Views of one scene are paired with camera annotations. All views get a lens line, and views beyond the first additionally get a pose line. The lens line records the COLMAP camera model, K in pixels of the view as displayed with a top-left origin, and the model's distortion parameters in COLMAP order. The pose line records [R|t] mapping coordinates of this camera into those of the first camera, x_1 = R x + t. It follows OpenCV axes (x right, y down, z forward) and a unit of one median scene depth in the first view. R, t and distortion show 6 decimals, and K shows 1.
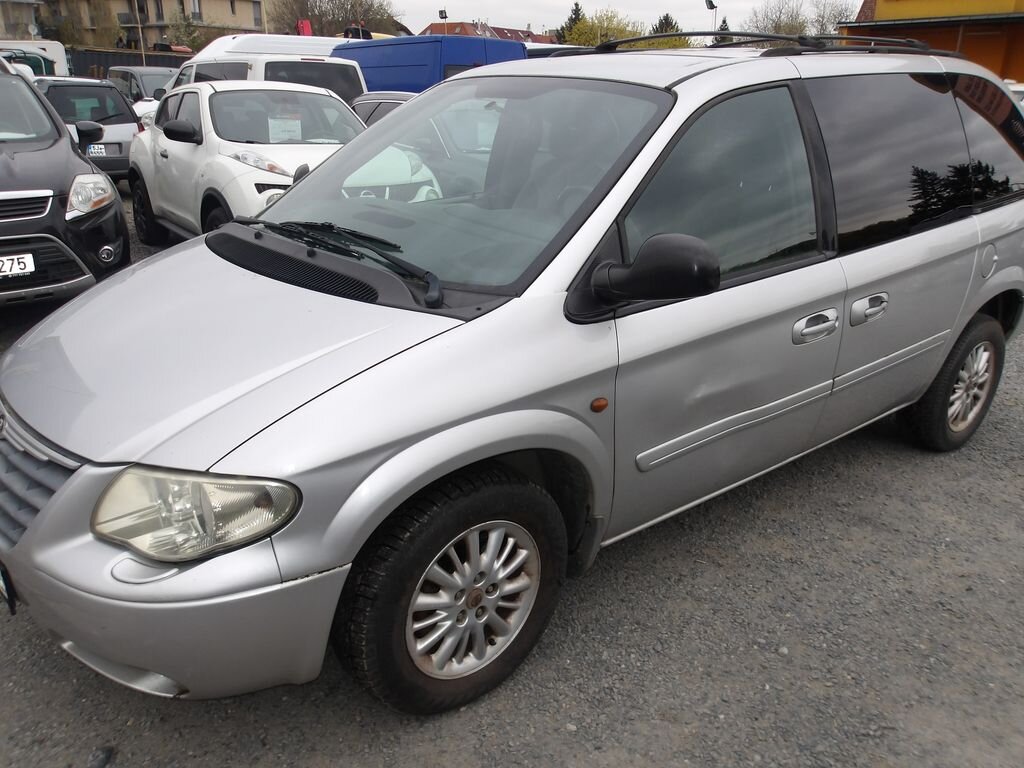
lens RADIAL K [[849.2, 0, 511.7], [0, 849.2, 388.7], [0, 0, 1]] dist [-0.004879, 0.019397]
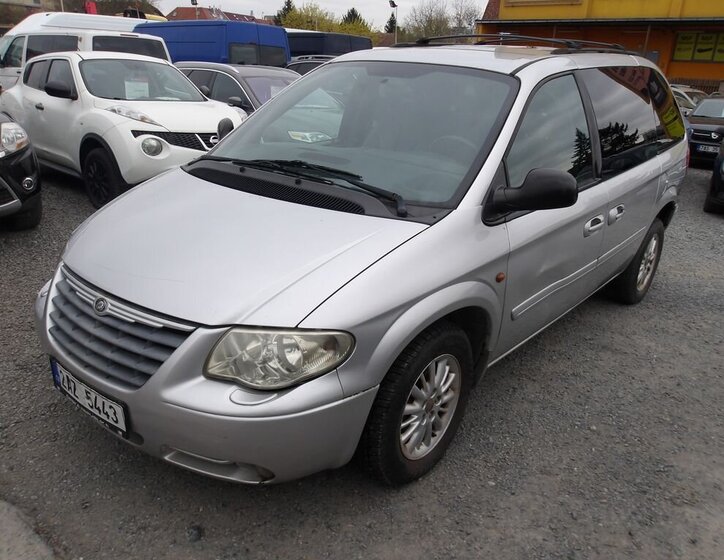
lens RADIAL K [[619.1, 0, 362.6], [0, 619.1, 280.1], [0, 0, 1]] dist [-0.005341, 0.013624]
pose [[0.982635, -0.036524, 0.181920, -0.313645], [0.036183, 0.999332, 0.005190, 0.008408], [-0.181988, 0.001482, 0.983300, -0.069569]]
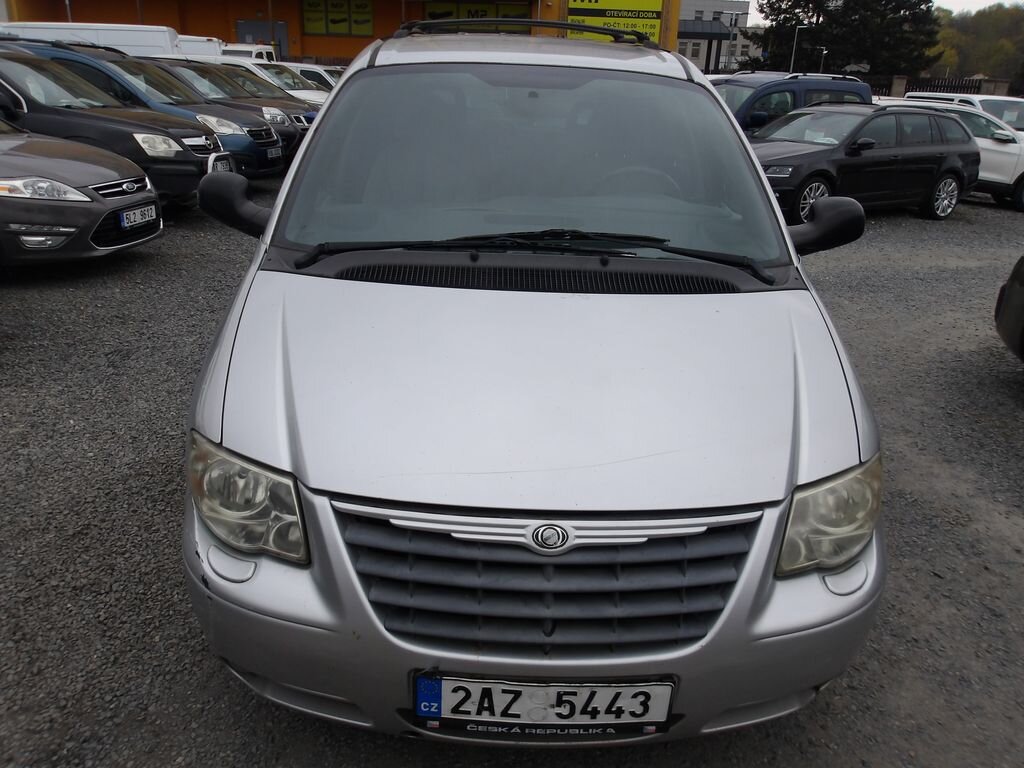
lens RADIAL K [[849.2, 0, 504.2], [0, 849.2, 384.4], [0, 0, 1]] dist [-0.004879, 0.019397]
pose [[0.641730, -0.274349, 0.716181, -0.989062], [0.243910, 0.958351, 0.148564, -0.188859], [-0.727111, 0.079346, 0.681919, 0.422863]]
